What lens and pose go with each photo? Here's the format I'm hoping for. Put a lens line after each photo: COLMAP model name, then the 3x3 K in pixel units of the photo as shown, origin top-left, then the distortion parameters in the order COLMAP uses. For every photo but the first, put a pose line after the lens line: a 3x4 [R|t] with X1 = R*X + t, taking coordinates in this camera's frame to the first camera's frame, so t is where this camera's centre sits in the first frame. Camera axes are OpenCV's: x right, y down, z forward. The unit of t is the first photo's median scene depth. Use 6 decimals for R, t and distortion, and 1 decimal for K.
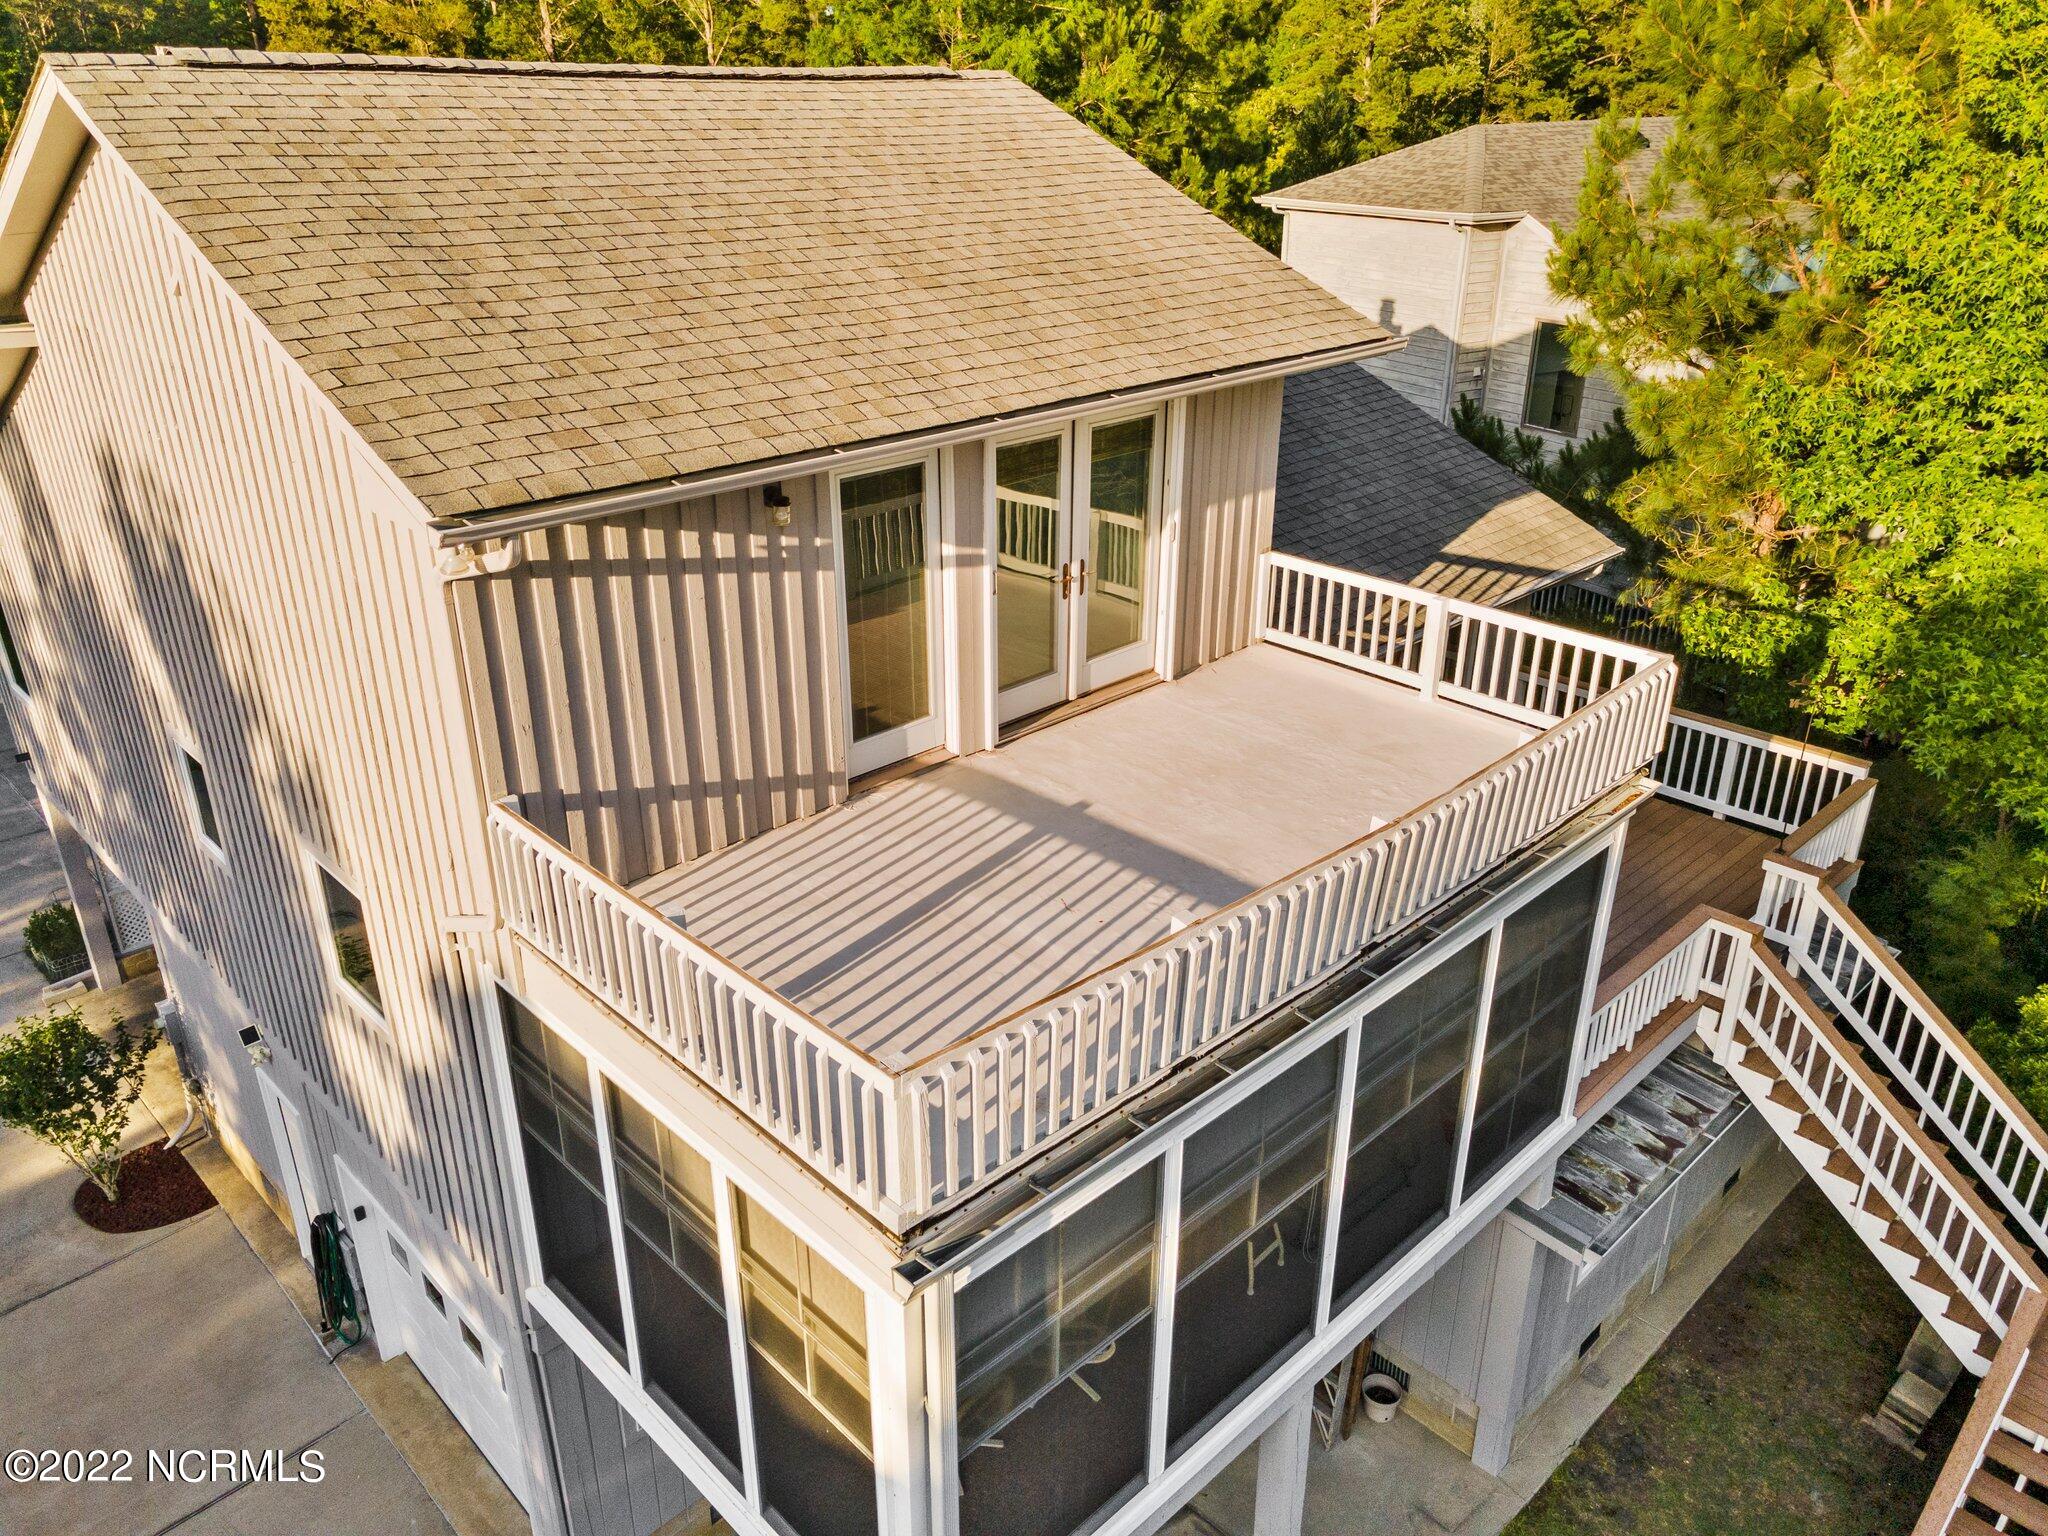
lens RADIAL K [[1460.9, 0, 1024.0], [0, 1460.9, 768.0], [0, 0, 1]] dist [0.002016, -0.000935]
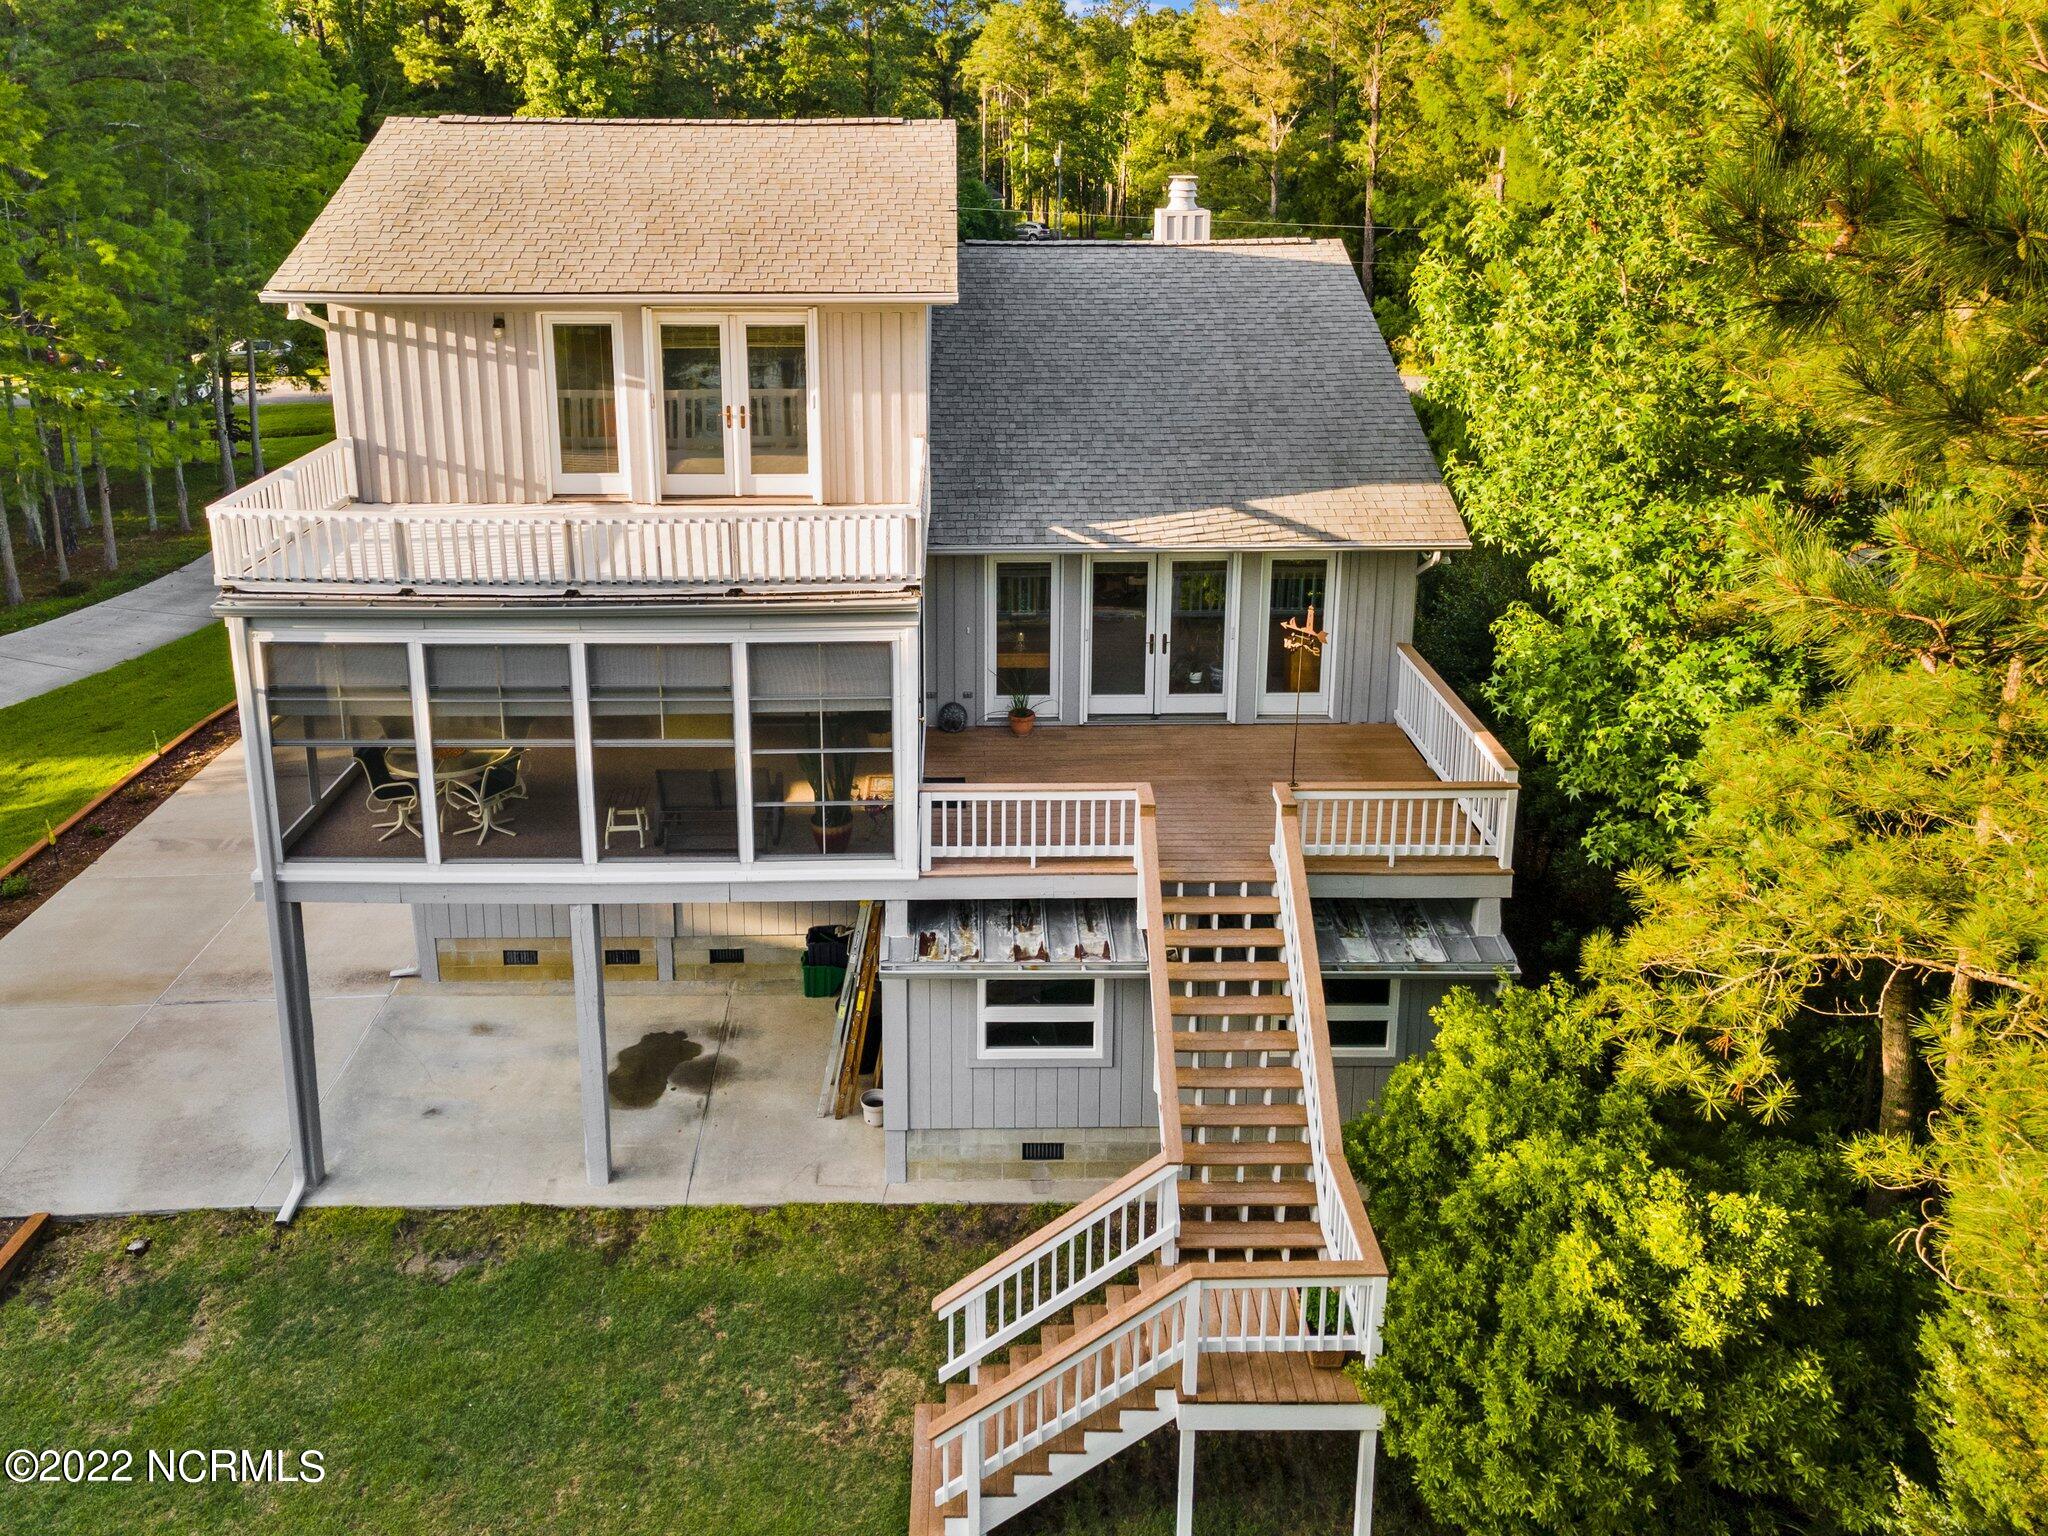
lens RADIAL K [[1460.9, 0, 1024.0], [0, 1460.9, 768.0], [0, 0, 1]] dist [0.002016, -0.000935]
pose [[0.733443, 0.276459, -0.620992, 1.613476], [-0.287930, 0.953907, 0.084601, 0.013201], [0.615758, 0.116752, 0.779238, -0.018289]]
